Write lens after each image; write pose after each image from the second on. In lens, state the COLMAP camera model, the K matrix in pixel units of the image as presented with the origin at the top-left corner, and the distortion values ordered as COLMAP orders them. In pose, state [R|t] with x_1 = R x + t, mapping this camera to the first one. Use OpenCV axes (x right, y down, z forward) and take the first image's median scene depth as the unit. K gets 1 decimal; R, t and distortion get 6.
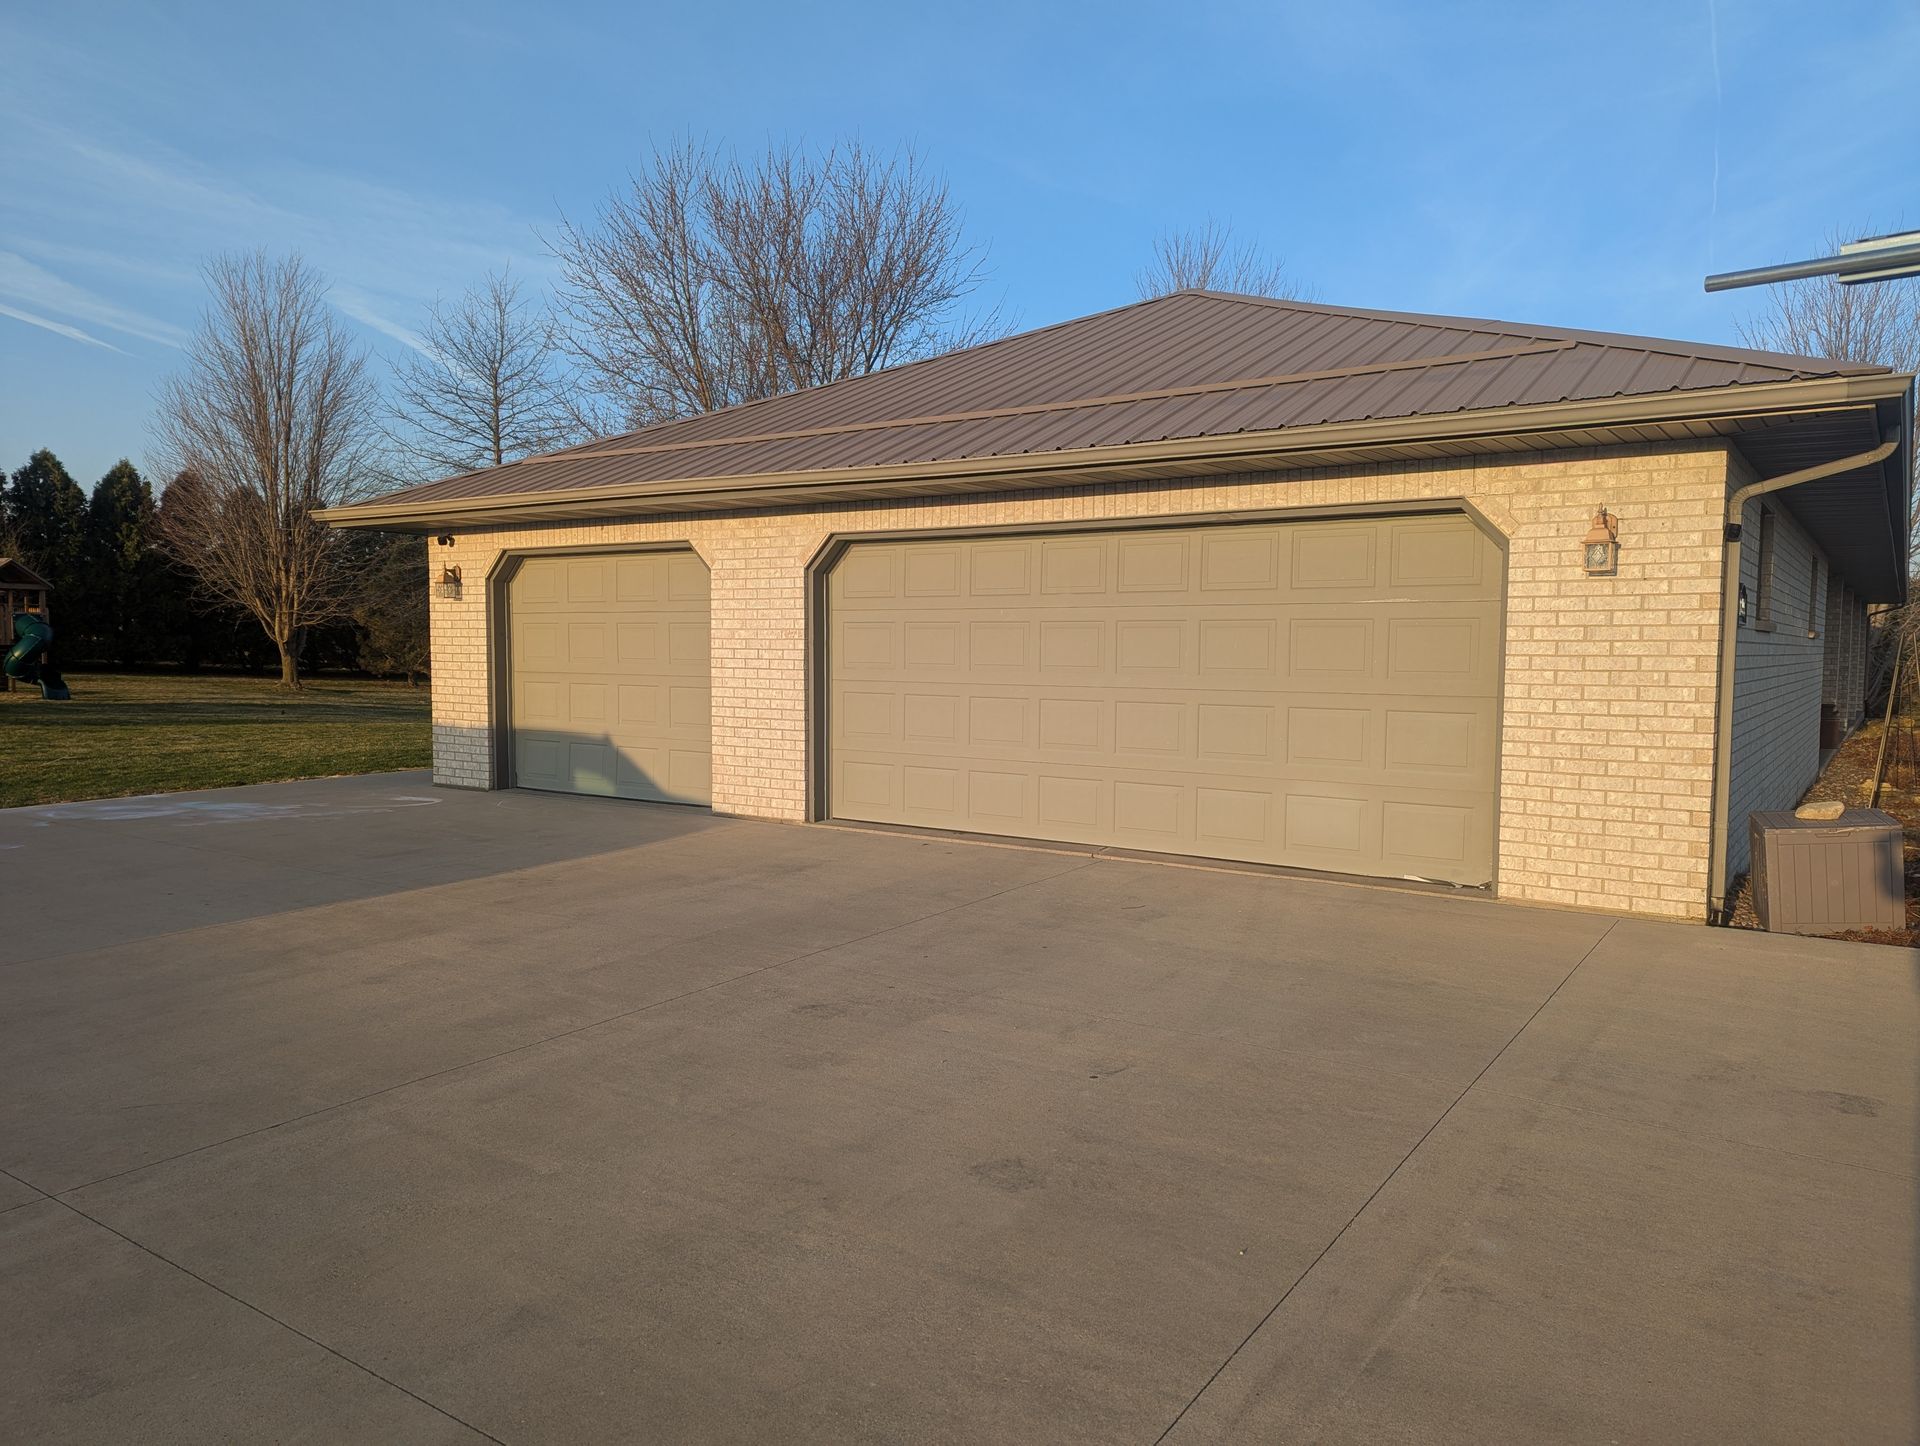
lens RADIAL K [[1352.5, 0, 960.0], [0, 1352.5, 735.4], [0, 0, 1]] dist [0.060836, -0.054205]
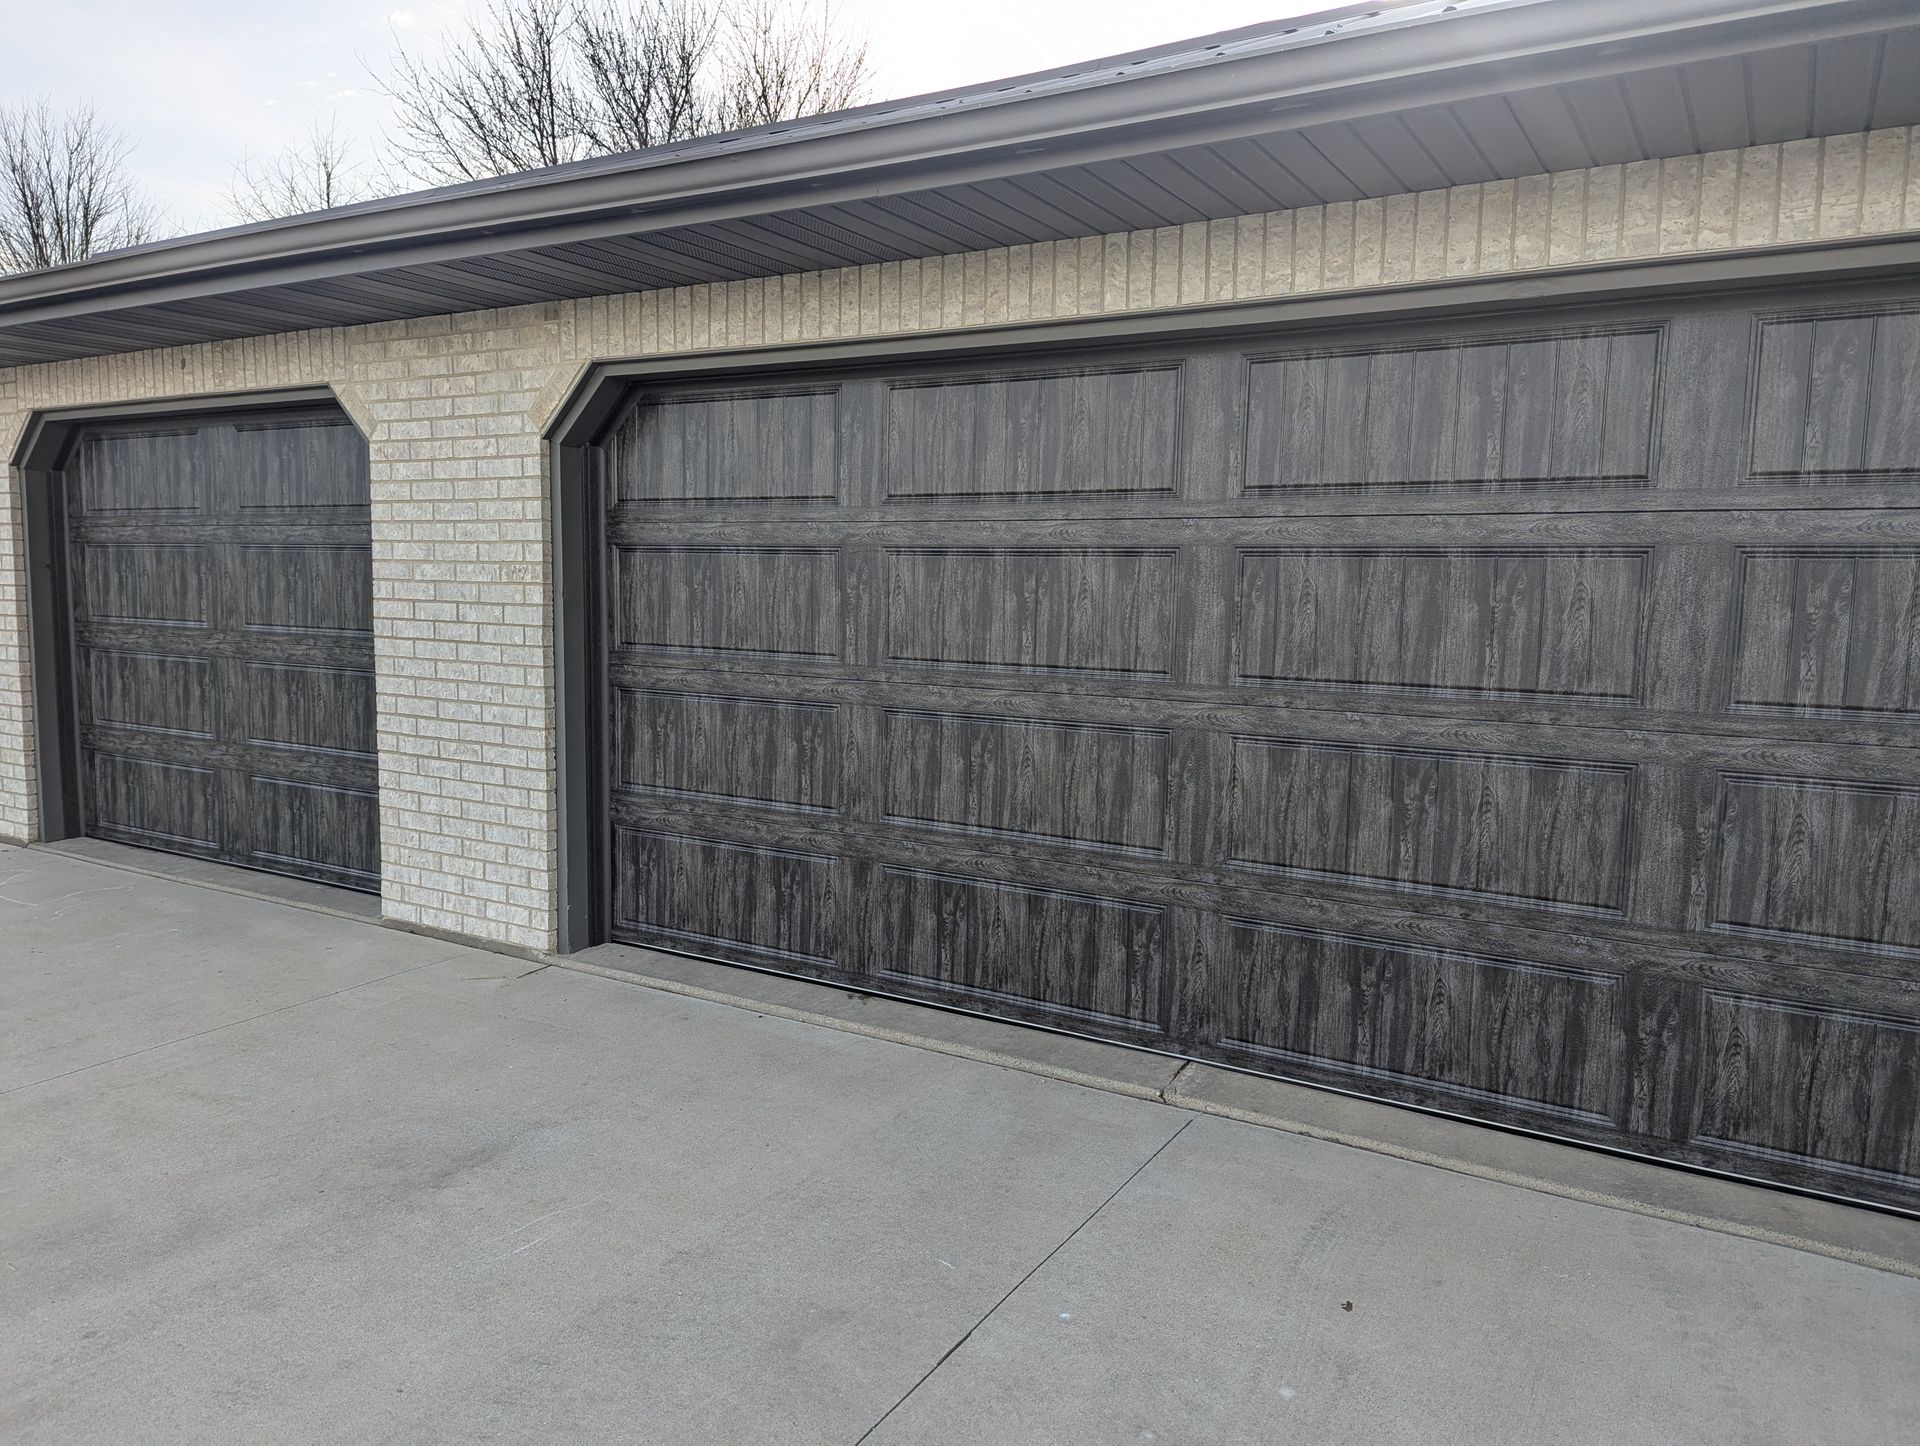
lens RADIAL K [[1352.5, 0, 964.6], [0, 1352.5, 709.6], [0, 0, 1]] dist [0.060836, -0.054205]
pose [[0.998313, 0.005869, 0.057765, 0.007745], [-0.007425, 0.999614, 0.026762, -0.038971], [-0.057585, -0.027146, 0.997971, 0.486841]]
